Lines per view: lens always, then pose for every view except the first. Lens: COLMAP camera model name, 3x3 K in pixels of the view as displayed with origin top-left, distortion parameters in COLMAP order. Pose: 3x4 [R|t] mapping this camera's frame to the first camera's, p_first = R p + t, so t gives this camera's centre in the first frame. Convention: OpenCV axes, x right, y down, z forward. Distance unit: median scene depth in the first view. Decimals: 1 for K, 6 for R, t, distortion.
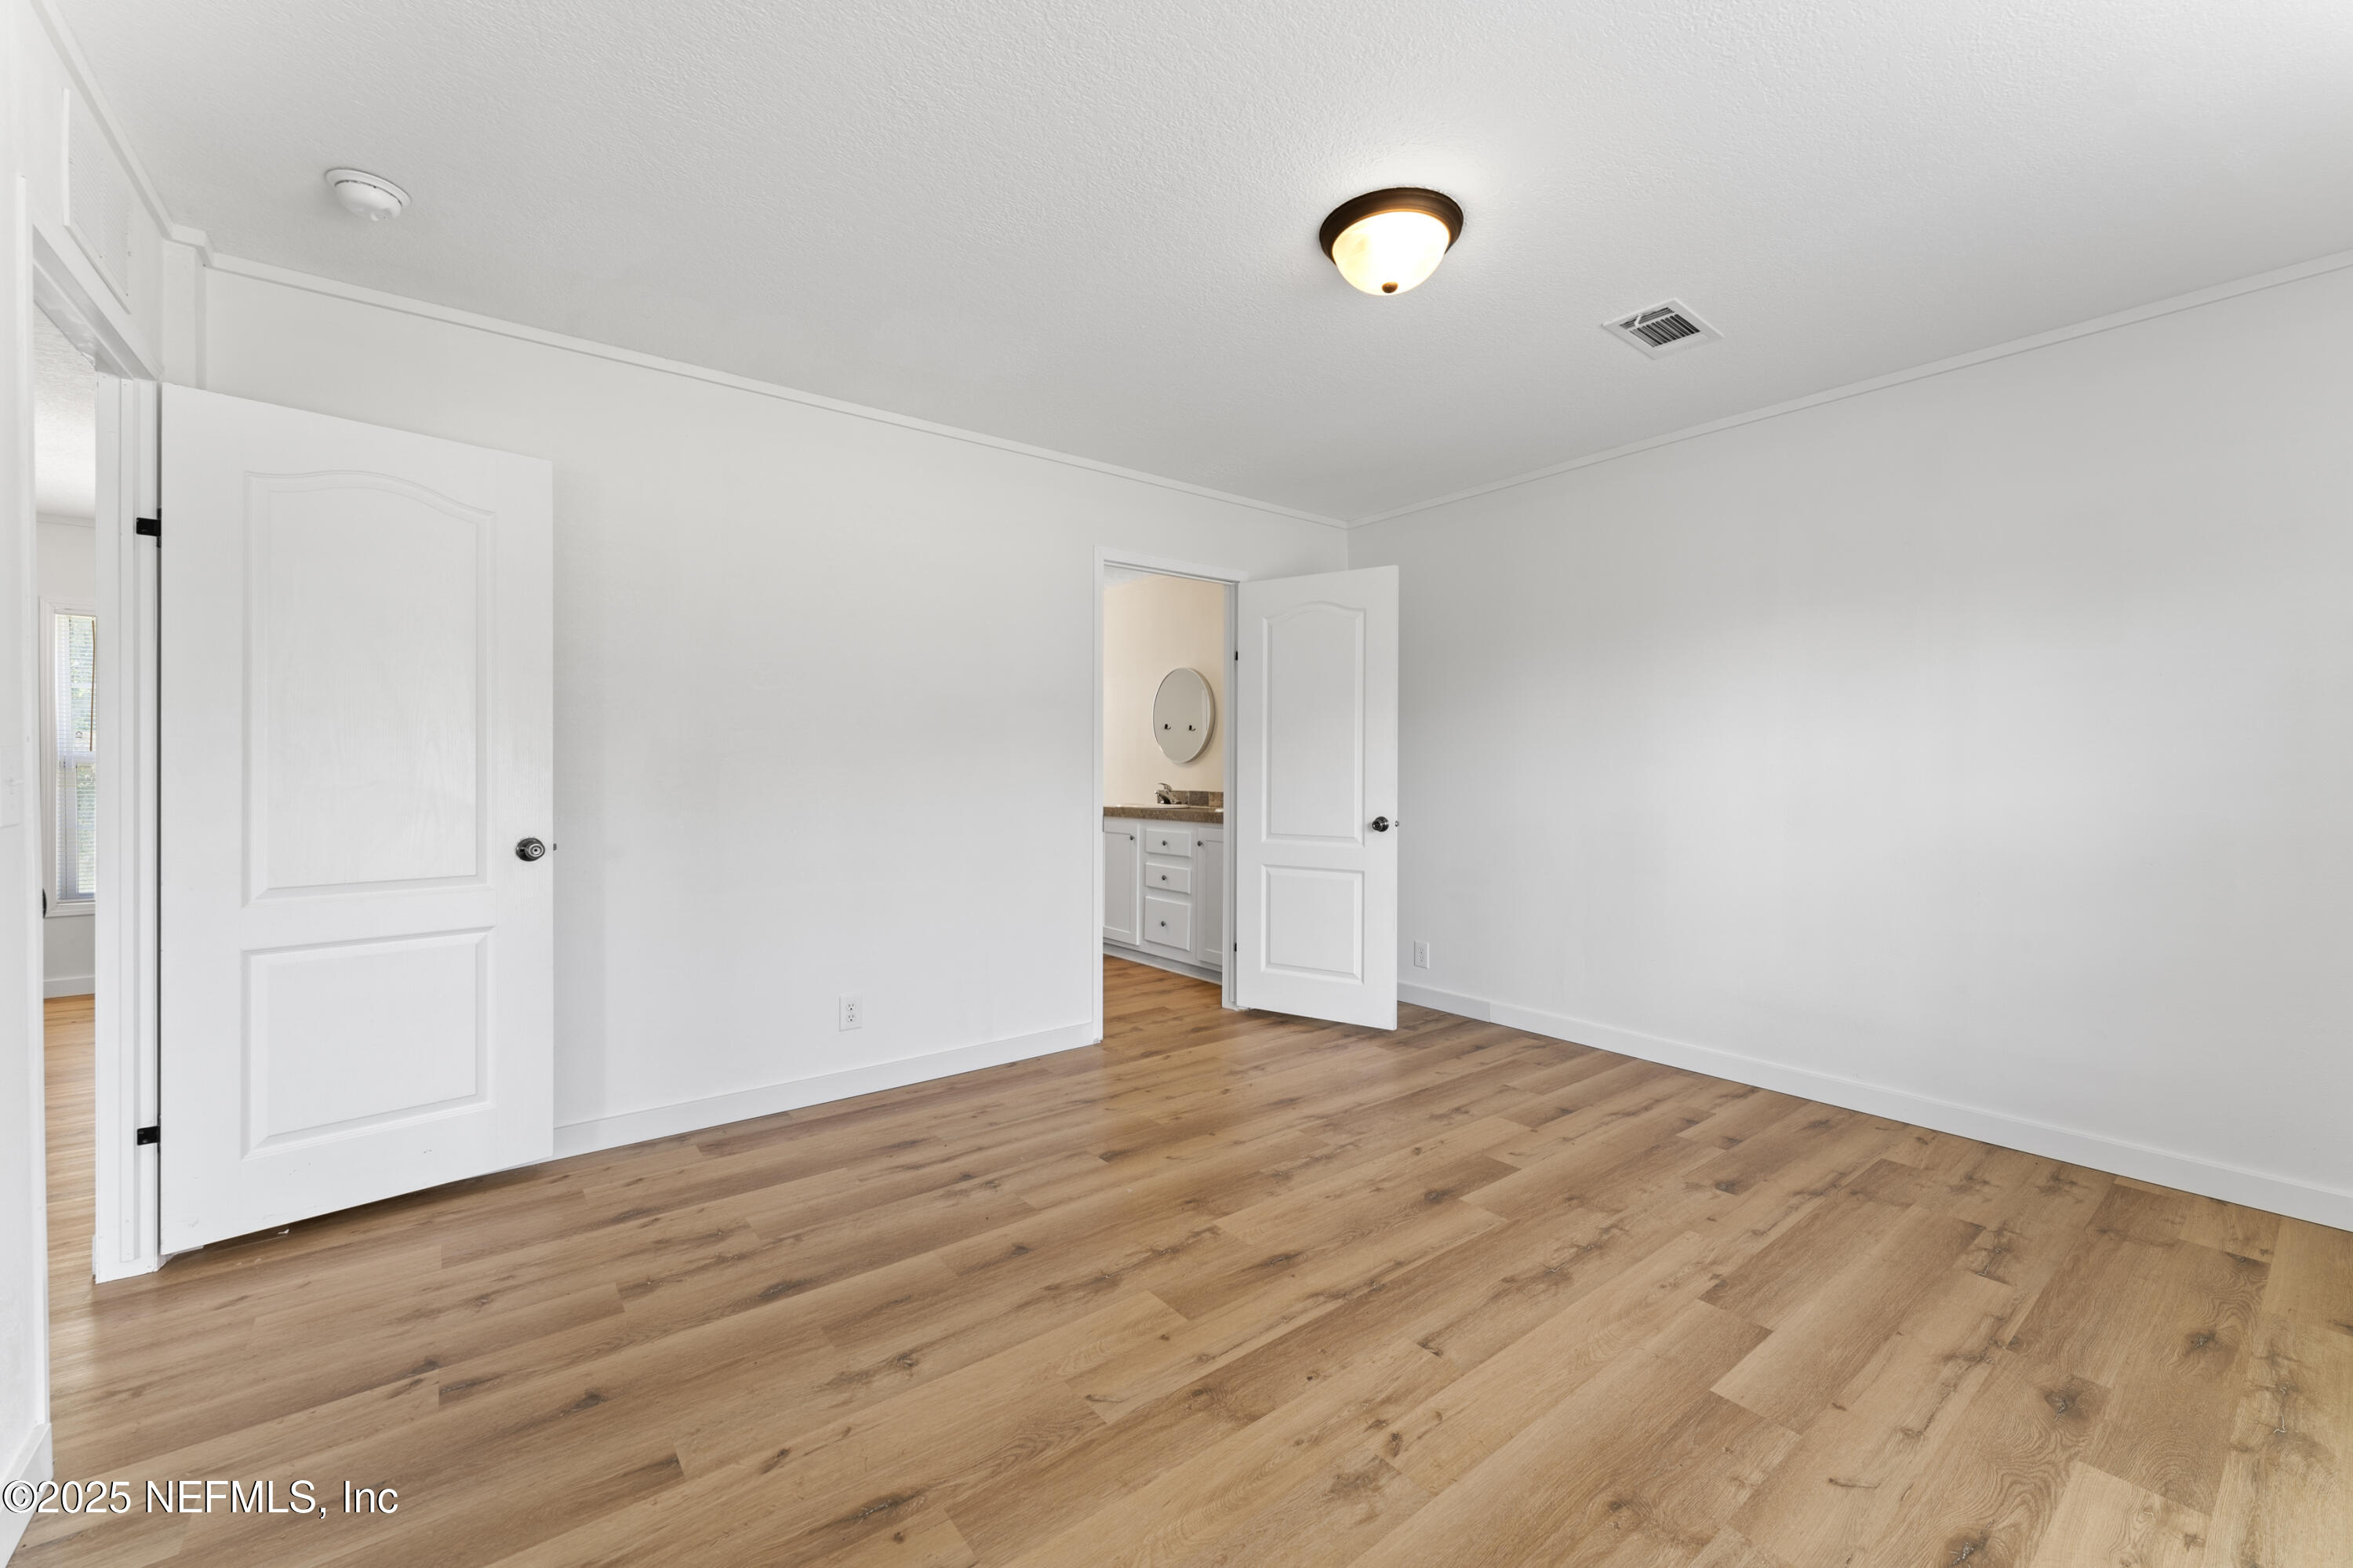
lens RADIAL K [[949.0, 0, 1176.5], [0, 949.0, 779.5], [0, 0, 1]] dist [0.002663, 0.000744]
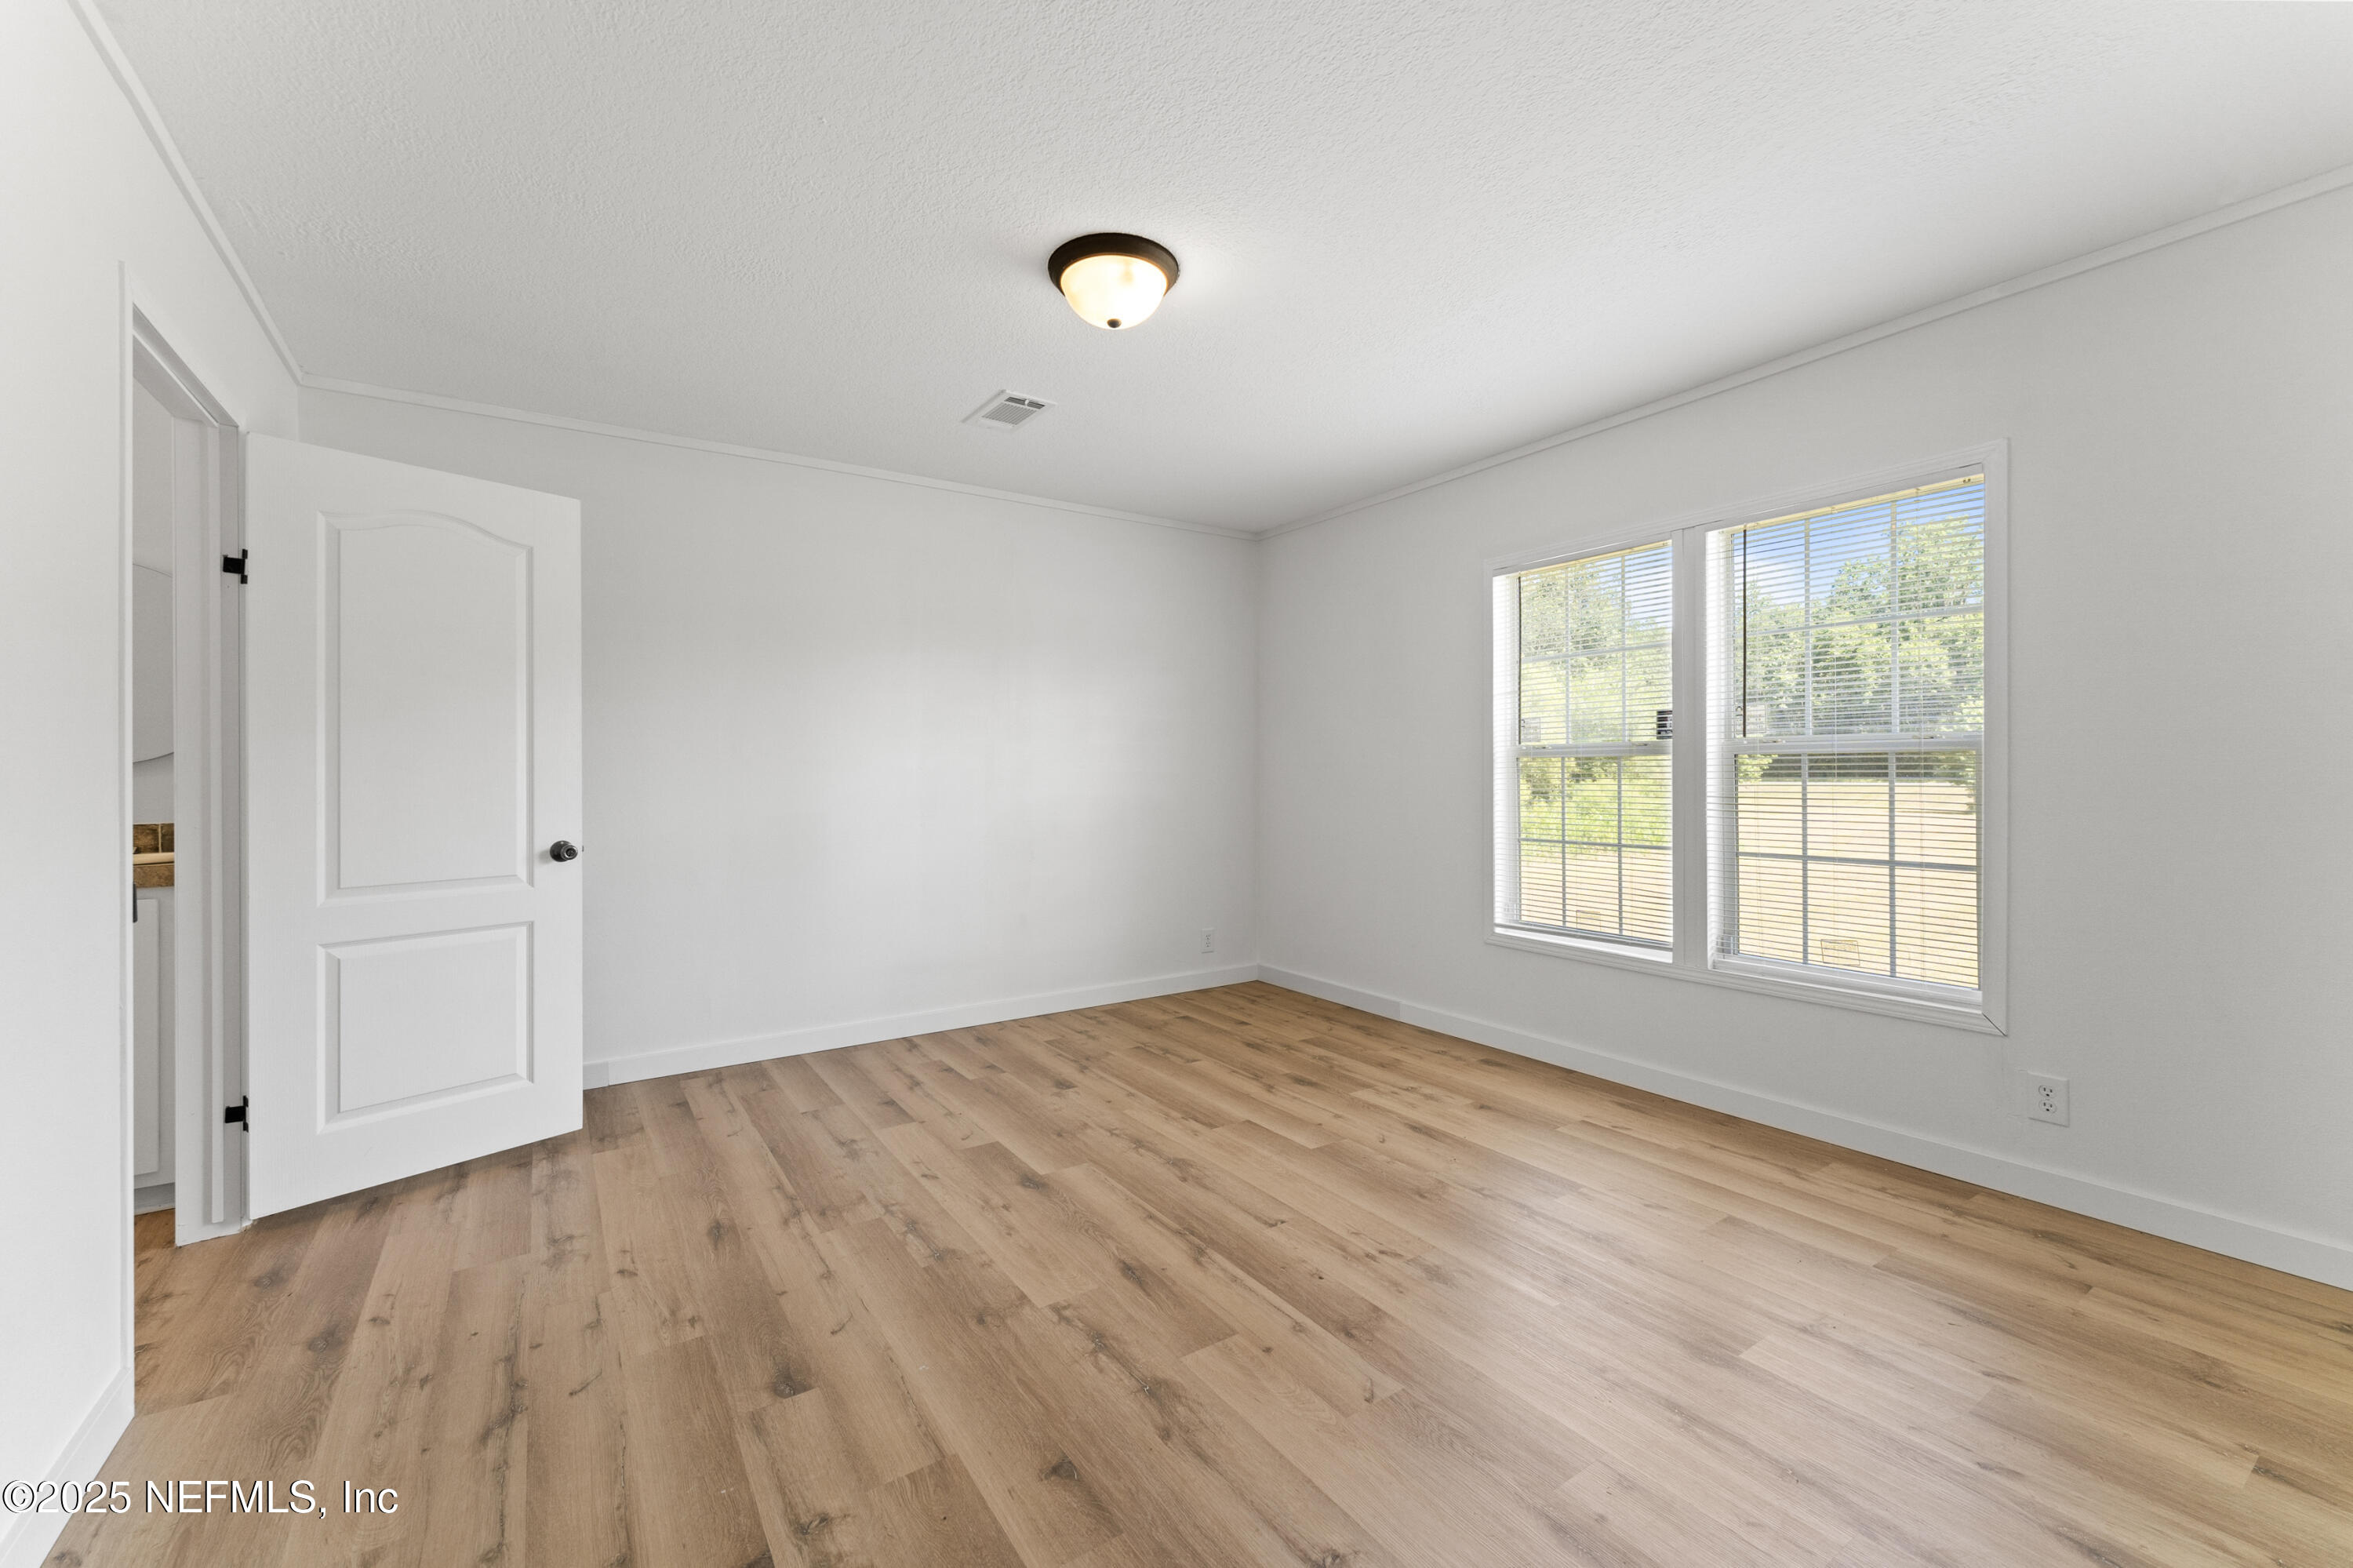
lens RADIAL K [[949.0, 0, 1178.6], [0, 949.0, 768.1], [0, 0, 1]] dist [0.002663, 0.000744]
pose [[0.076057, -0.000630, 0.997103, -0.688316], [0.019117, 0.999817, -0.000827, -0.009413], [-0.996920, 0.019124, 0.076055, 0.694007]]
